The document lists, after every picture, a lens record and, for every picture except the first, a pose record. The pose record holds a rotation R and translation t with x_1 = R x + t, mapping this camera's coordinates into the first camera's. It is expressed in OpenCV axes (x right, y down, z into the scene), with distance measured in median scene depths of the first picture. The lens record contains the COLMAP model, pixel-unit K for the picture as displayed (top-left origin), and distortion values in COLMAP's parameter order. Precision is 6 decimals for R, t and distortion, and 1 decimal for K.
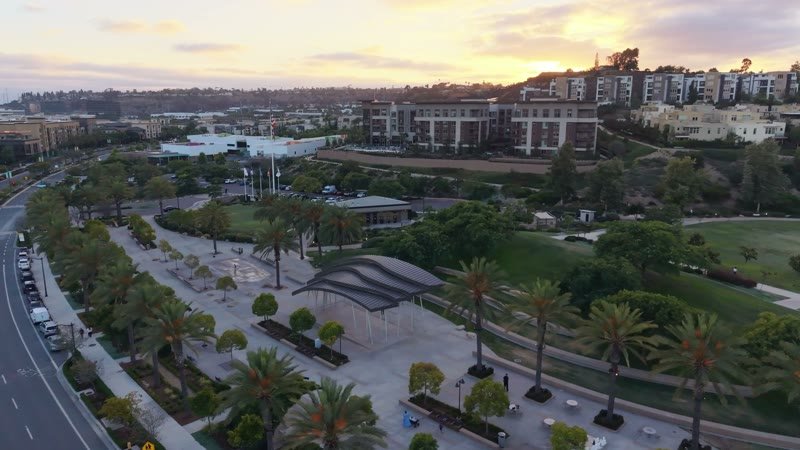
lens RADIAL K [[570.4, 0, 398.6], [0, 570.4, 230.3], [0, 0, 1]] dist [0.056338, -0.072647]
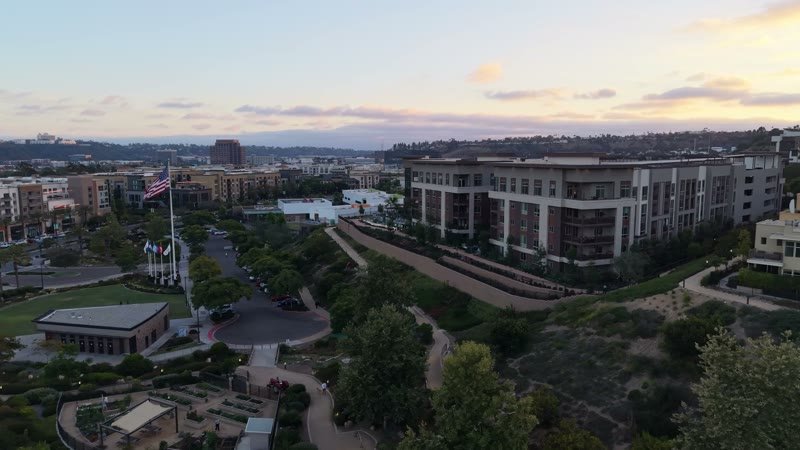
lens RADIAL K [[570.4, 0, 397.9], [0, 570.4, 221.9], [0, 0, 1]] dist [0.056338, -0.072647]
pose [[0.809519, 0.069100, -0.583013, 0.370981], [-0.122329, 0.991106, -0.052386, -0.099635], [0.574208, 0.113727, 0.810772, 0.388045]]
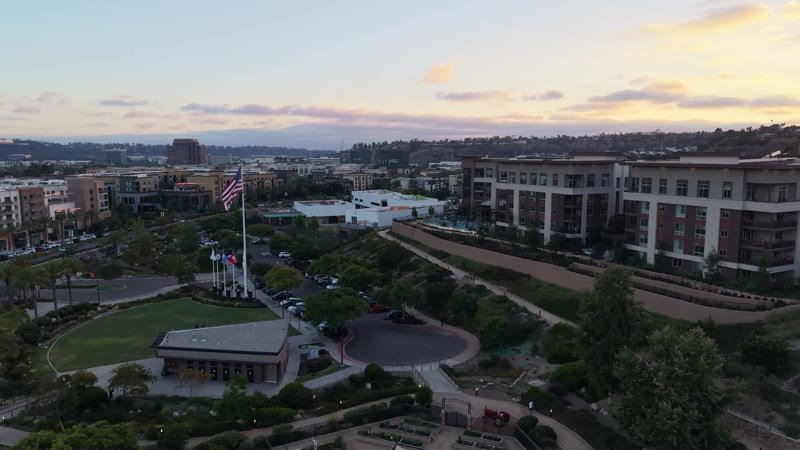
lens RADIAL K [[570.4, 0, 398.5], [0, 570.4, 222.3], [0, 0, 1]] dist [0.056338, -0.072647]
pose [[0.857704, 0.061415, -0.510462, 0.236076], [-0.107826, 0.992247, -0.061795, -0.090017], [0.502710, 0.108043, 0.857677, 0.345791]]
